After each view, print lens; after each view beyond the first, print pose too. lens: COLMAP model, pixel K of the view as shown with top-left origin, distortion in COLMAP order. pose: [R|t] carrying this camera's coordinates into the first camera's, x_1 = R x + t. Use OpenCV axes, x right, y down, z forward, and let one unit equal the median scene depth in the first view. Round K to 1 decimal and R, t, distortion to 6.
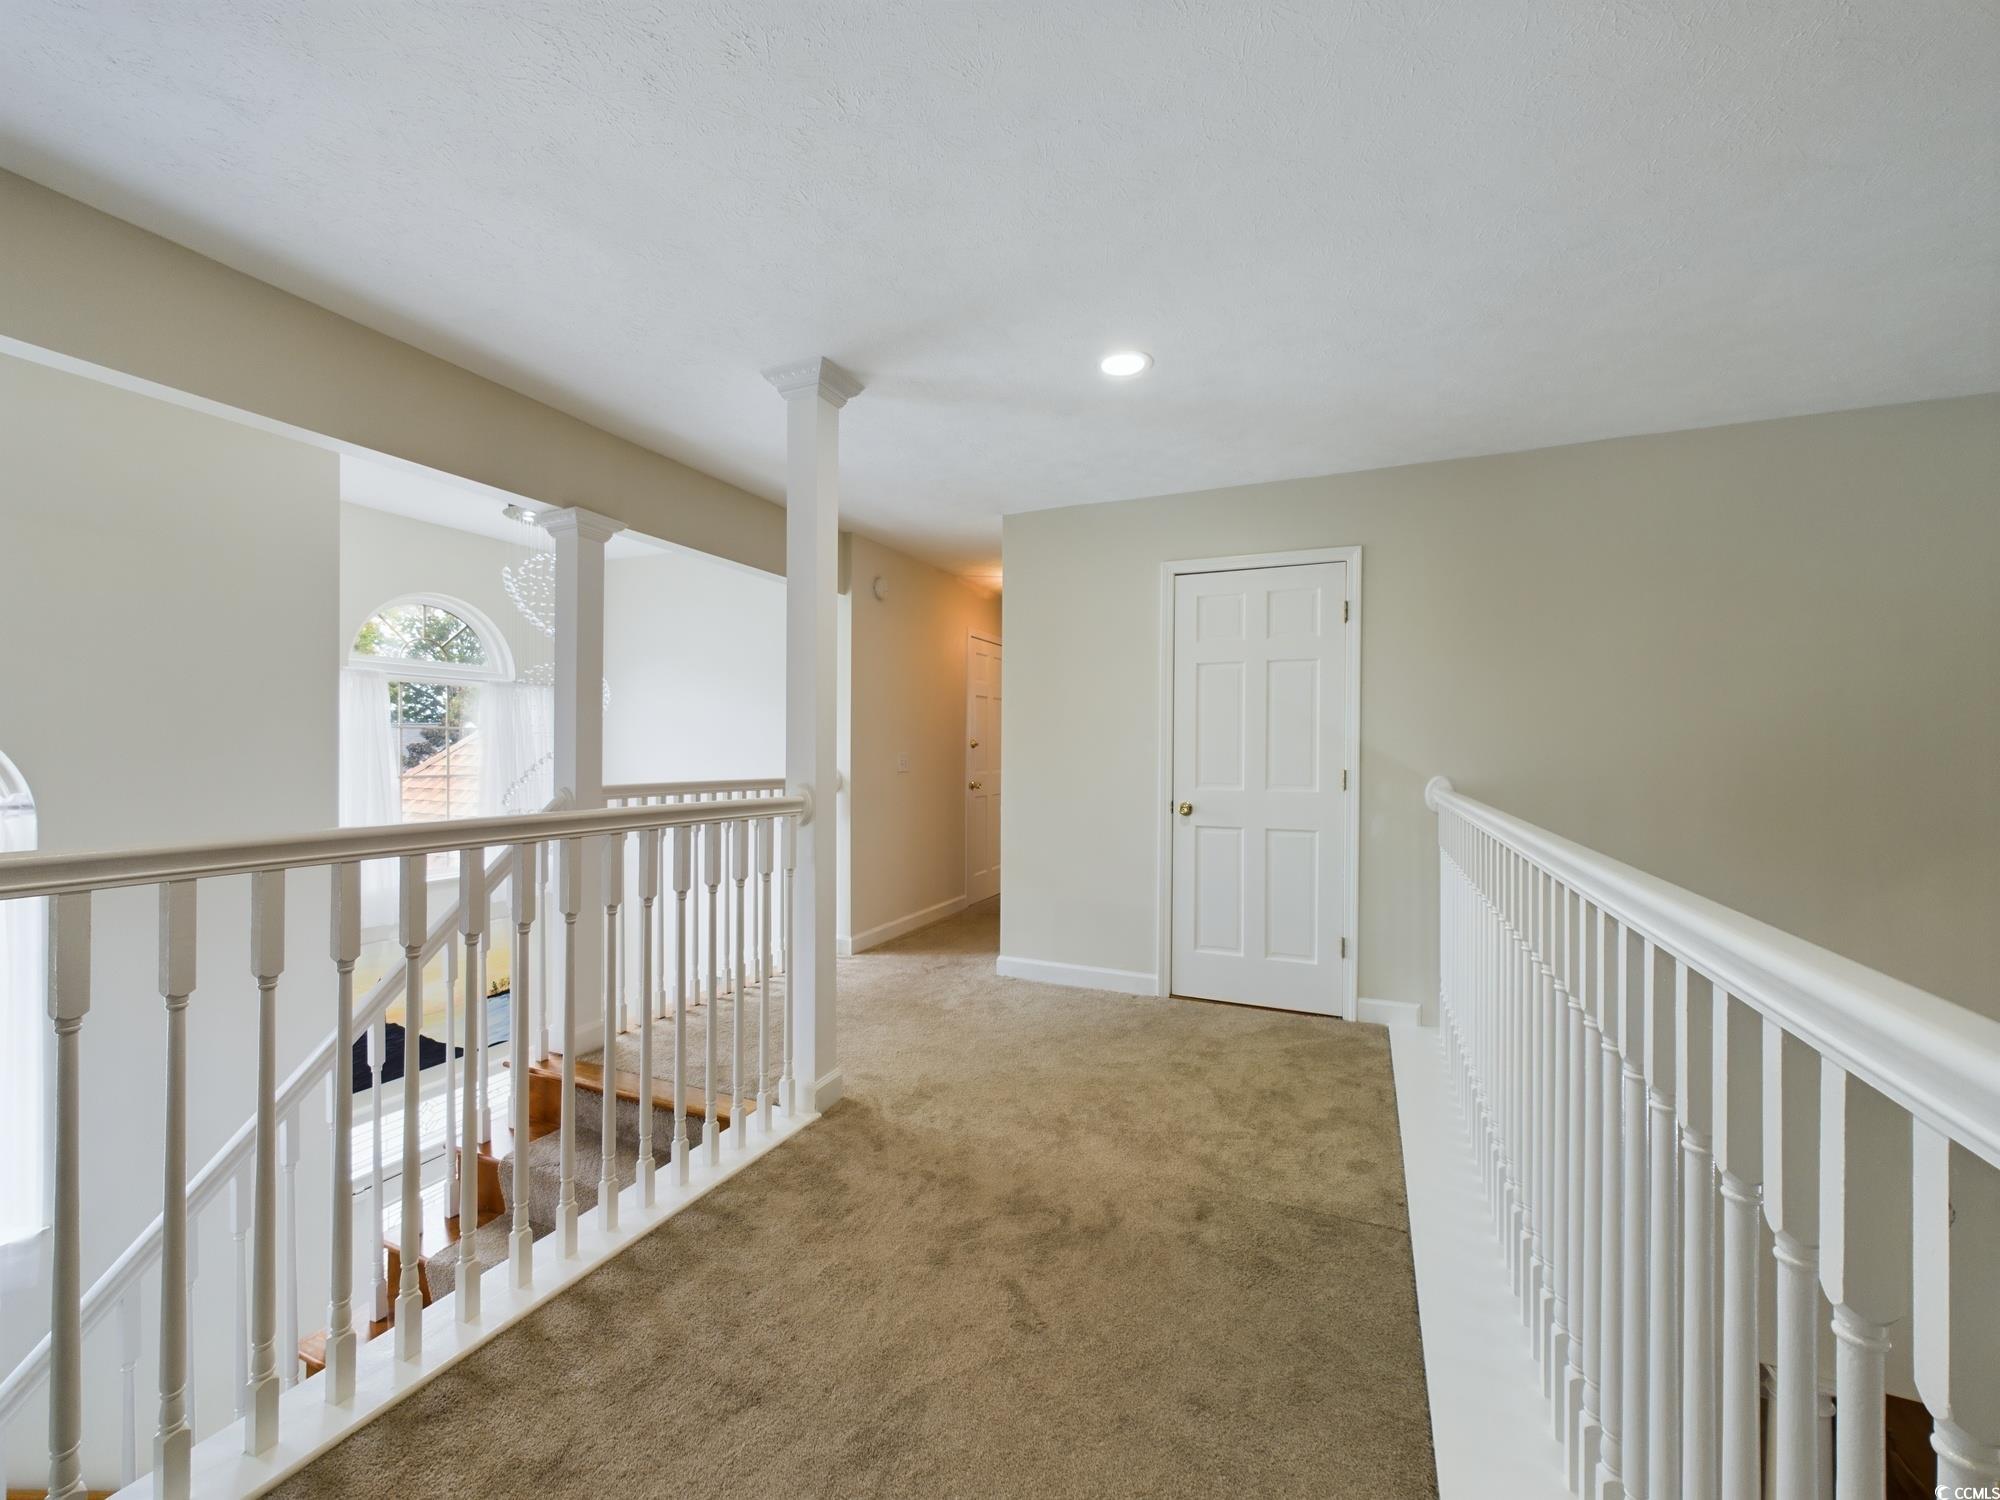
lens RADIAL K [[809.4, 0, 999.9], [0, 809.4, 746.3], [0, 0, 1]] dist [-0.002089, -0.000160]
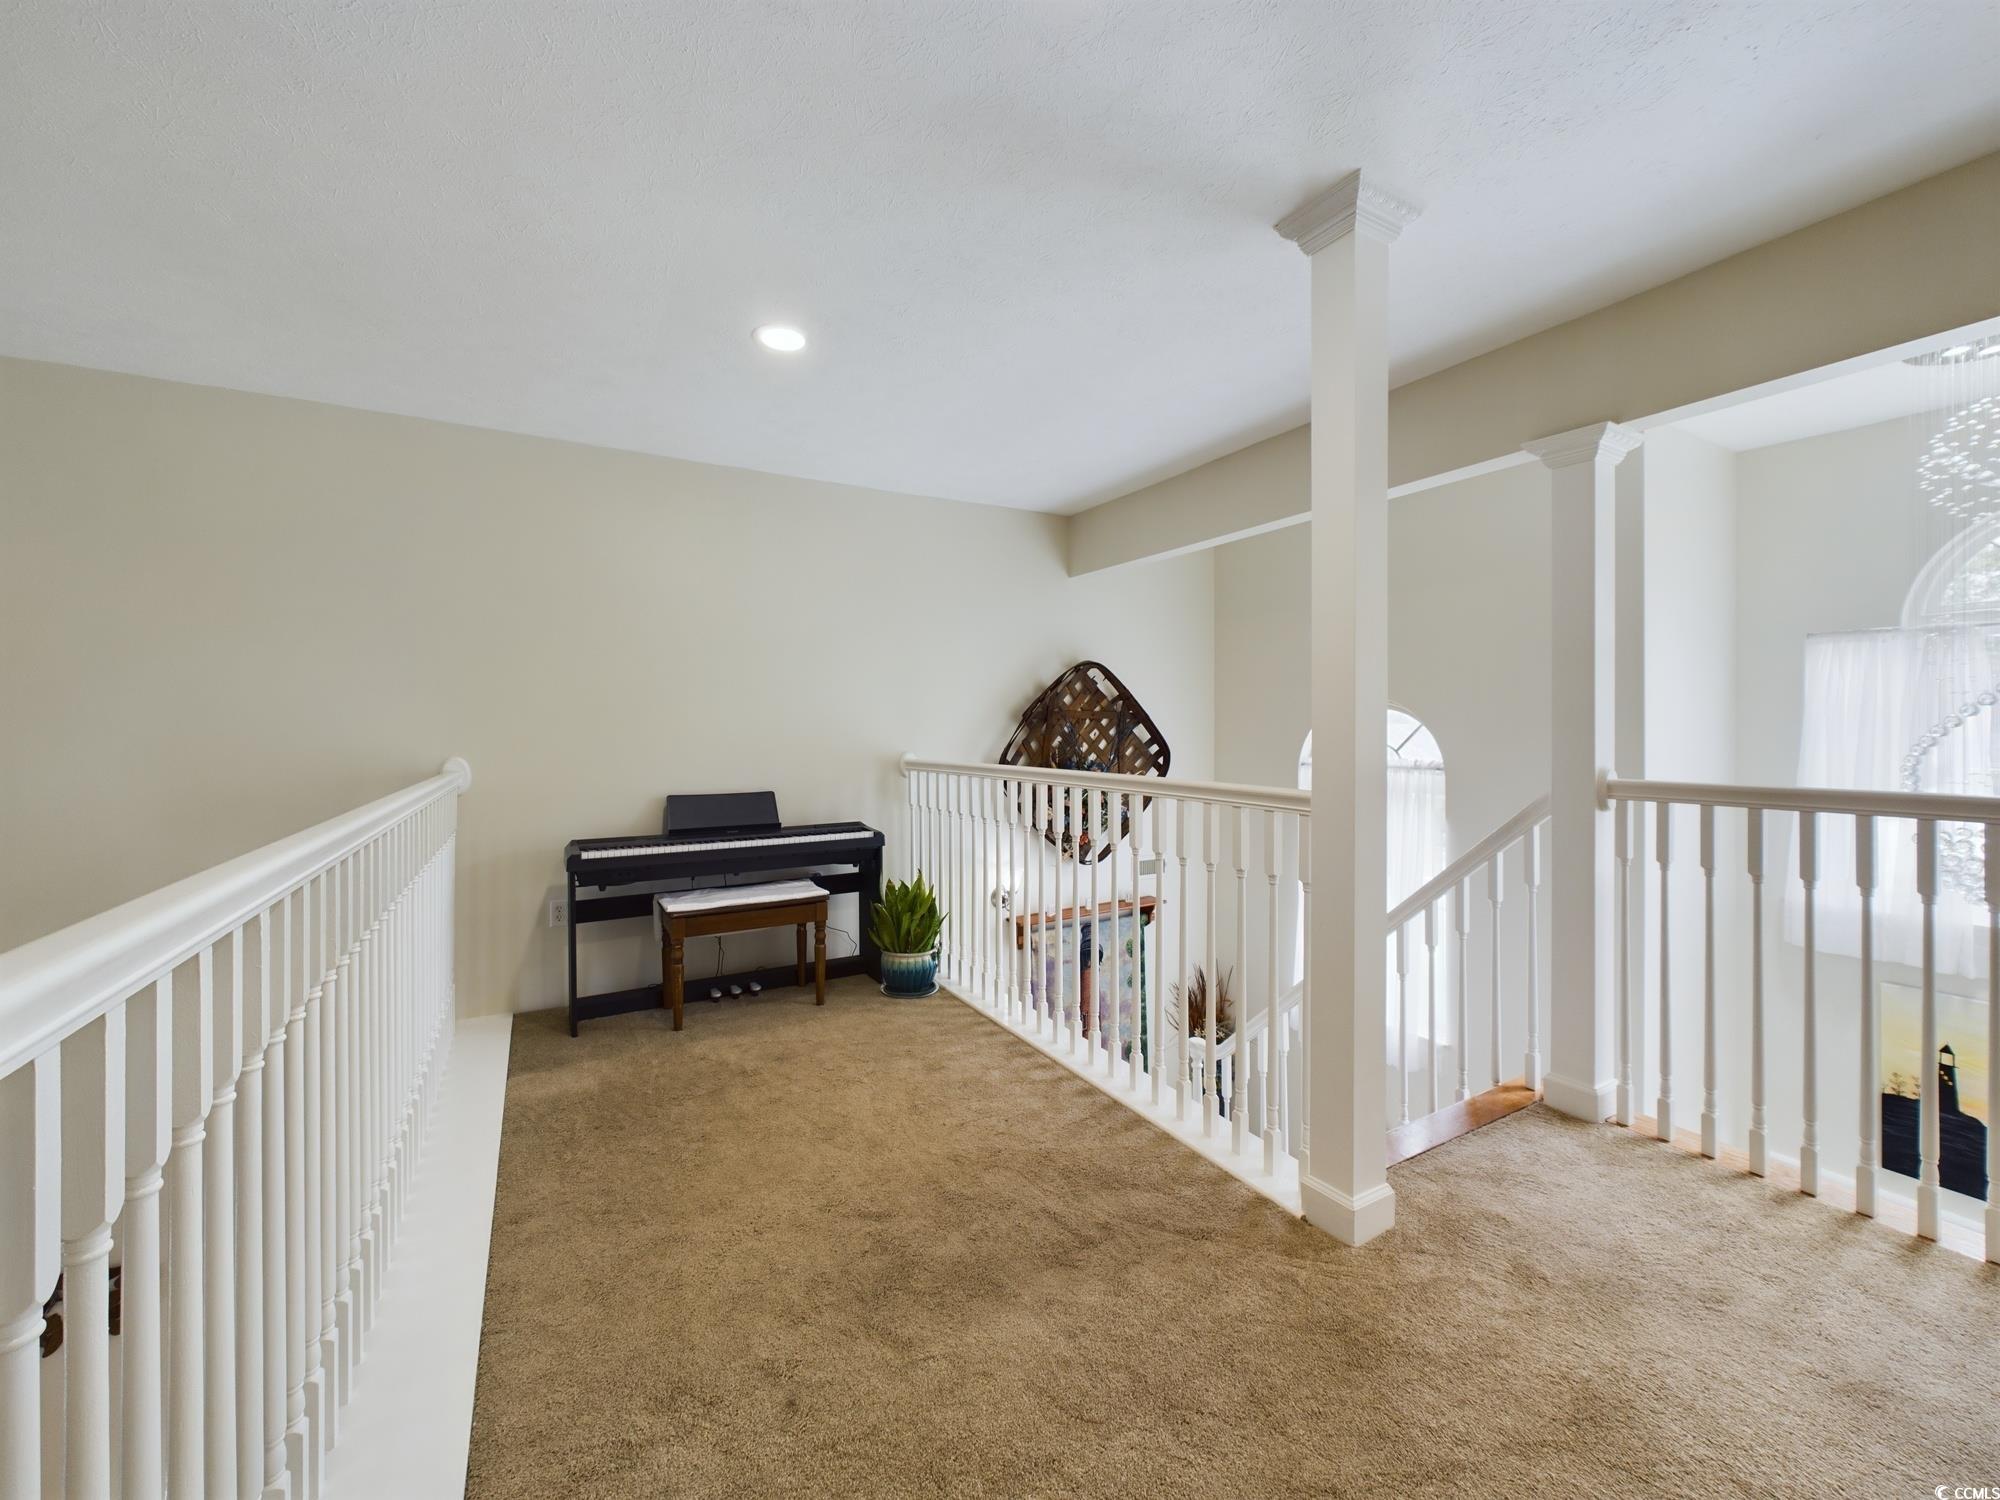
lens RADIAL K [[809.4, 0, 1001.6], [0, 809.4, 739.5], [0, 0, 1]] dist [-0.002089, -0.000160]
pose [[-0.600809, 0.010850, -0.799319, 0.627959], [0.007434, 0.999940, 0.007985, 0.005023], [0.799358, -0.001145, -0.600854, 1.429617]]
